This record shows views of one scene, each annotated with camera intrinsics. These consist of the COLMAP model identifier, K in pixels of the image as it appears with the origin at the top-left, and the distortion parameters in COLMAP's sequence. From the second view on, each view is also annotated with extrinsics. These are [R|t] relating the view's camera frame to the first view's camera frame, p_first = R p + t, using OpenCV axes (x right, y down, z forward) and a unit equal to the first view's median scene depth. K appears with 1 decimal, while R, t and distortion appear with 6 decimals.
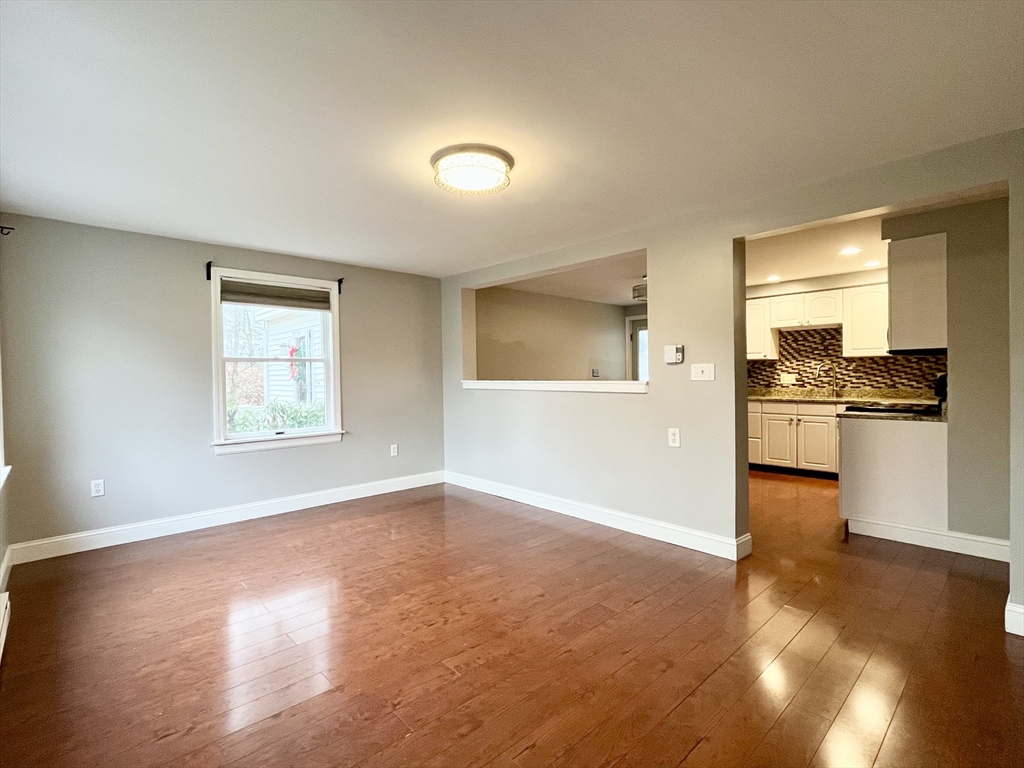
lens RADIAL K [[483.7, 0, 510.7], [0, 483.7, 383.1], [0, 0, 1]] dist [-0.000347, -0.000031]
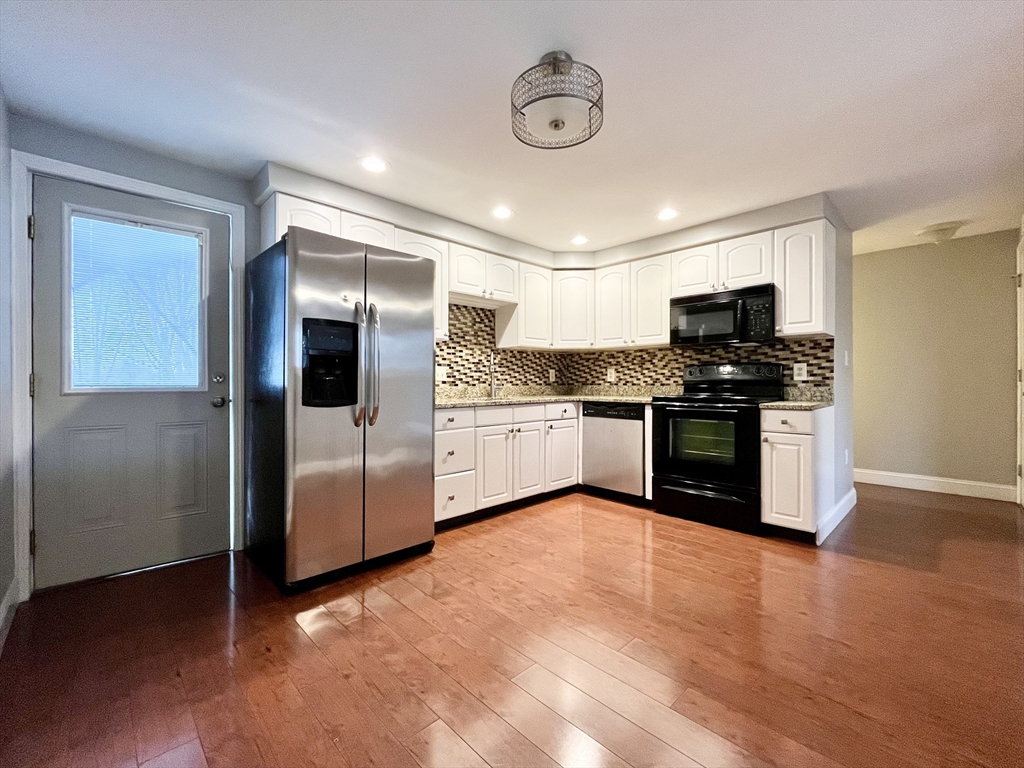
lens RADIAL K [[429.7, 0, 512.4], [0, 429.7, 381.7], [0, 0, 1]] dist [-0.000749, -0.000517]
pose [[-0.018268, -0.006026, 0.999815, -0.024434], [0.001571, 0.999980, 0.006055, -0.000943], [-0.999832, 0.001682, -0.018258, 0.960048]]
